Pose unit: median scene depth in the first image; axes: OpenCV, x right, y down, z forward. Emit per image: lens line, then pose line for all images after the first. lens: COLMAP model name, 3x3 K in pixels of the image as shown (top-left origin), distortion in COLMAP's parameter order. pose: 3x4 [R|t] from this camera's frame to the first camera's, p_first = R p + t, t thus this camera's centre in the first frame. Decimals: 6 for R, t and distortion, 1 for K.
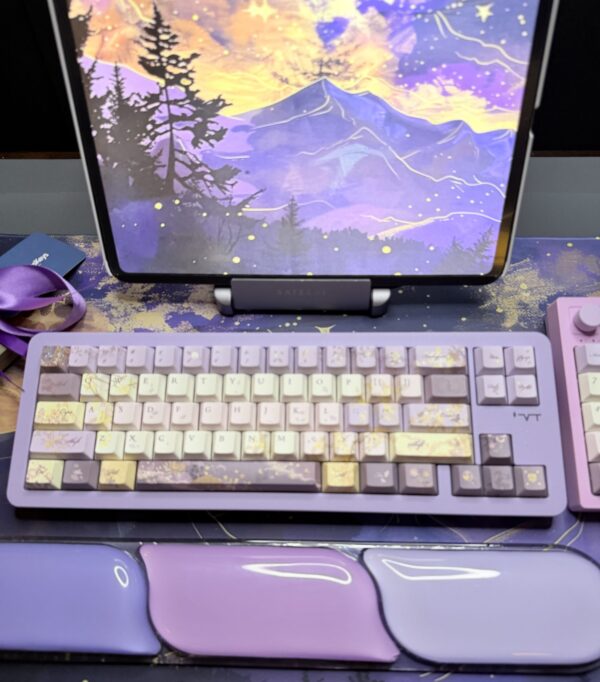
lens RADIAL K [[586.7, 0, 294.8], [0, 586.7, 362.2], [0, 0, 1]] dist [0.156347, -0.351900]
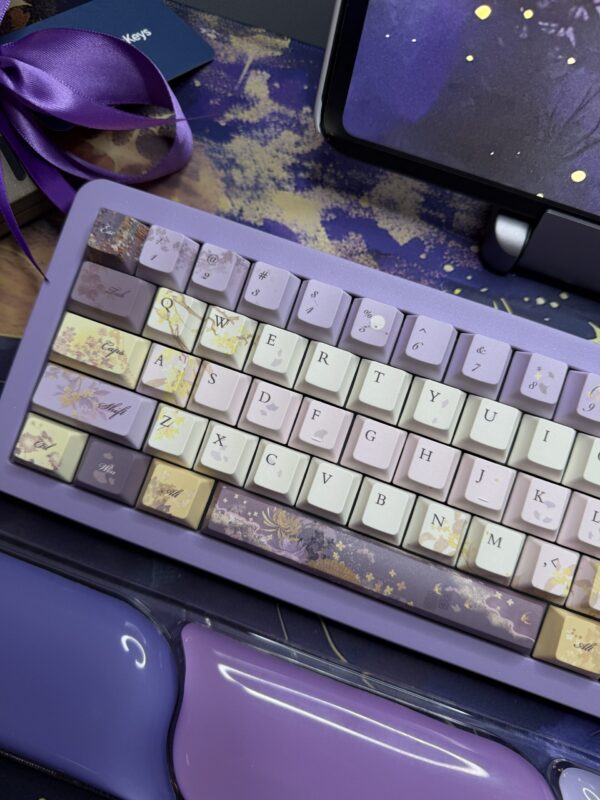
lens RADIAL K [[610.1, 0, 296.9], [0, 610.1, 403.1], [0, 0, 1]] dist [0.064881, -0.204164]
pose [[0.947838, 0.318215, -0.018520, -0.209468], [-0.304177, 0.920335, 0.245887, -0.056507], [0.095290, -0.227428, 0.969121, 0.491879]]
